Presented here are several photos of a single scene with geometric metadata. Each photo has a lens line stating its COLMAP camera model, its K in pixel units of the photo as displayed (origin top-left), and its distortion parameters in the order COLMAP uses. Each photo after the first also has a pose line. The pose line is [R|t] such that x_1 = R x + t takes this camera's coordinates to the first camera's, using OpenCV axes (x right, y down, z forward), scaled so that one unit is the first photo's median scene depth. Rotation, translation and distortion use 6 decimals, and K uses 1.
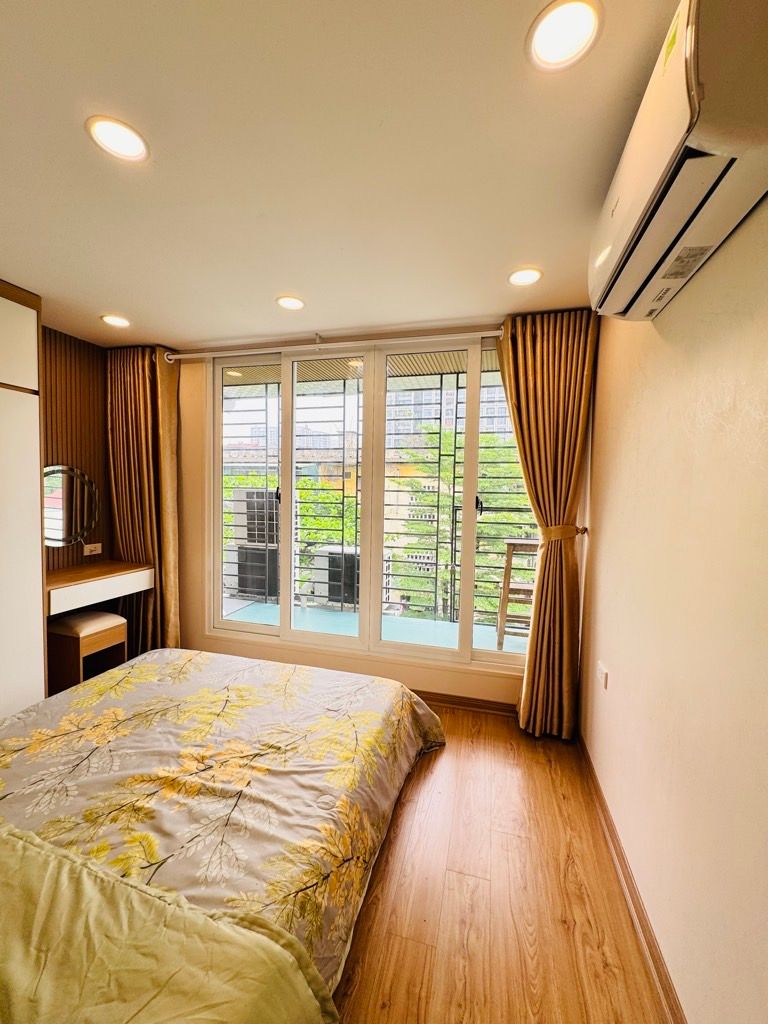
lens RADIAL K [[407.4, 0, 384.6], [0, 407.4, 512.1], [0, 0, 1]] dist [-0.002022, 0.000723]
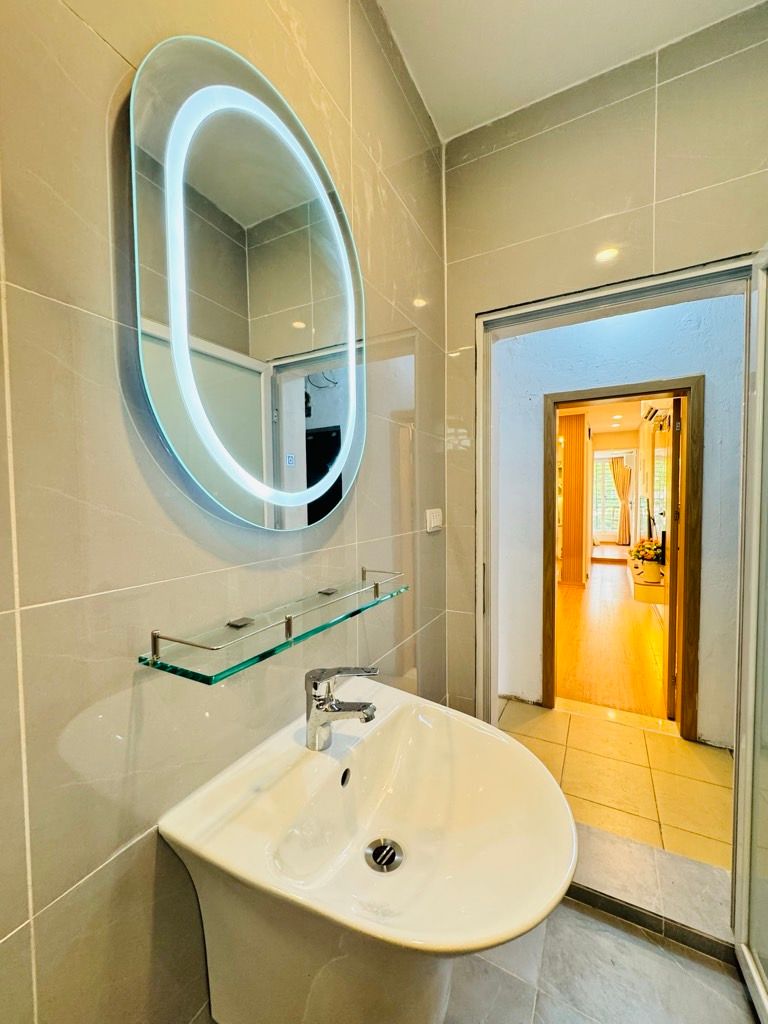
lens RADIAL K [[407.4, 0, 382.9], [0, 407.4, 511.3], [0, 0, 1]] dist [-0.002022, 0.000723]
pose [[0.970344, -0.025723, -0.240355, -1.148801], [0.022182, 0.999602, -0.017428, 0.176243], [0.240708, 0.011579, 0.970529, -4.220109]]
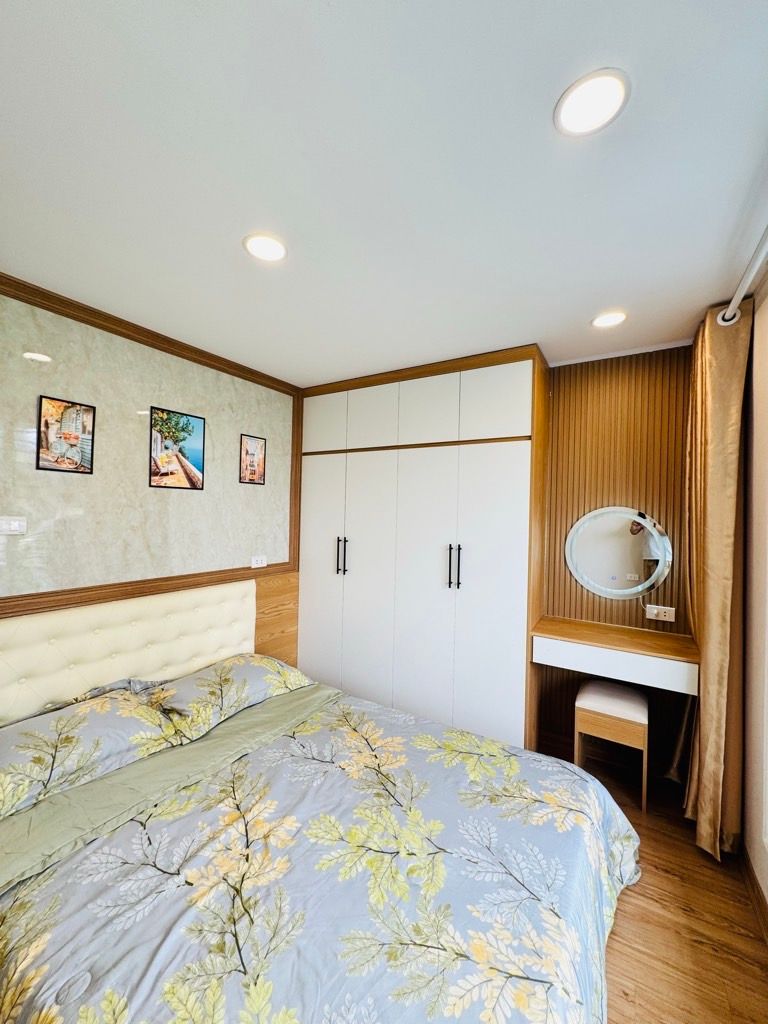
lens RADIAL K [[407.4, 0, 385.5], [0, 407.4, 512.0], [0, 0, 1]] dist [-0.002022, 0.000723]
pose [[-0.277811, -0.030755, -0.960143, 0.220778], [-0.080845, 0.996690, -0.008534, -0.066188], [0.957228, 0.075252, -0.279378, 0.923816]]
